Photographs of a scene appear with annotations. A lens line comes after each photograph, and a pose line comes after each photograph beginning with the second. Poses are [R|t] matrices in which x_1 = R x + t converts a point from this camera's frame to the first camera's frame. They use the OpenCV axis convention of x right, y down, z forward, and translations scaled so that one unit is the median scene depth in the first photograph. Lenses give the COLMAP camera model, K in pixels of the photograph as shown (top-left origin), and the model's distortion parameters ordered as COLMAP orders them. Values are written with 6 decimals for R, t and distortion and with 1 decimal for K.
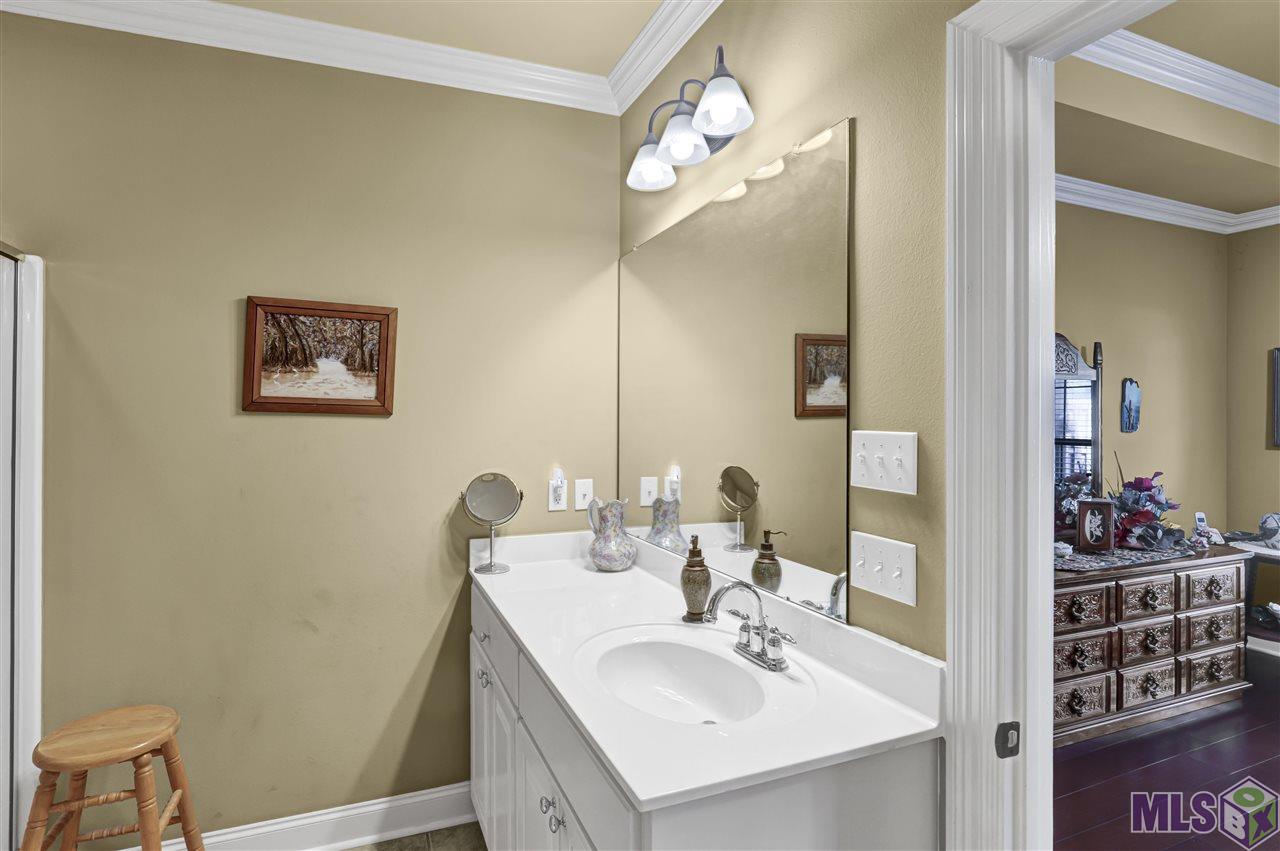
lens RADIAL K [[669.9, 0, 649.4], [0, 669.9, 408.9], [0, 0, 1]] dist [-0.025379, 0.000841]
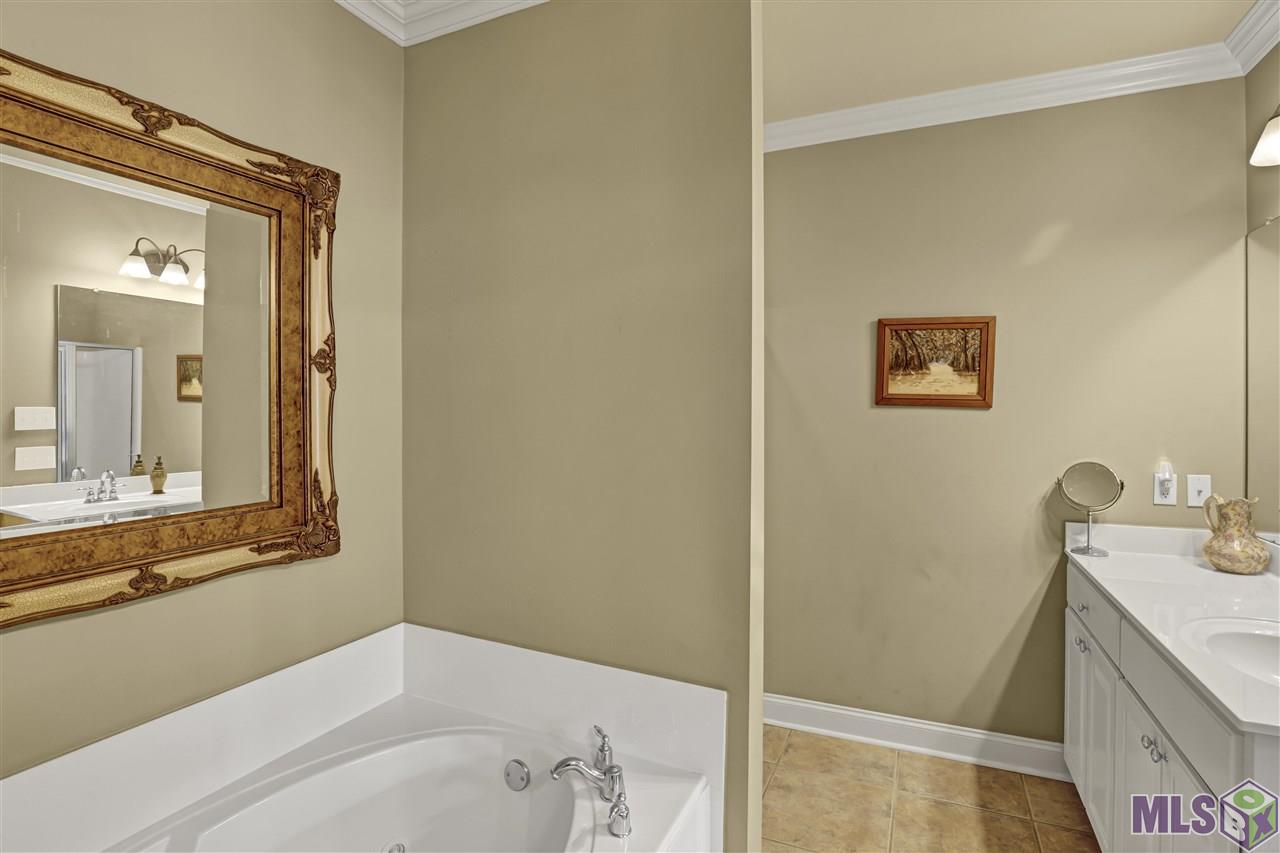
lens RADIAL K [[669.9, 0, 649.4], [0, 669.9, 409.9], [0, 0, 1]] dist [-0.025379, 0.000841]
pose [[0.694297, -0.001246, -0.719687, 0.039470], [0.007326, 0.999959, 0.005336, 0.002490], [0.719651, -0.008977, 0.694278, -0.251469]]
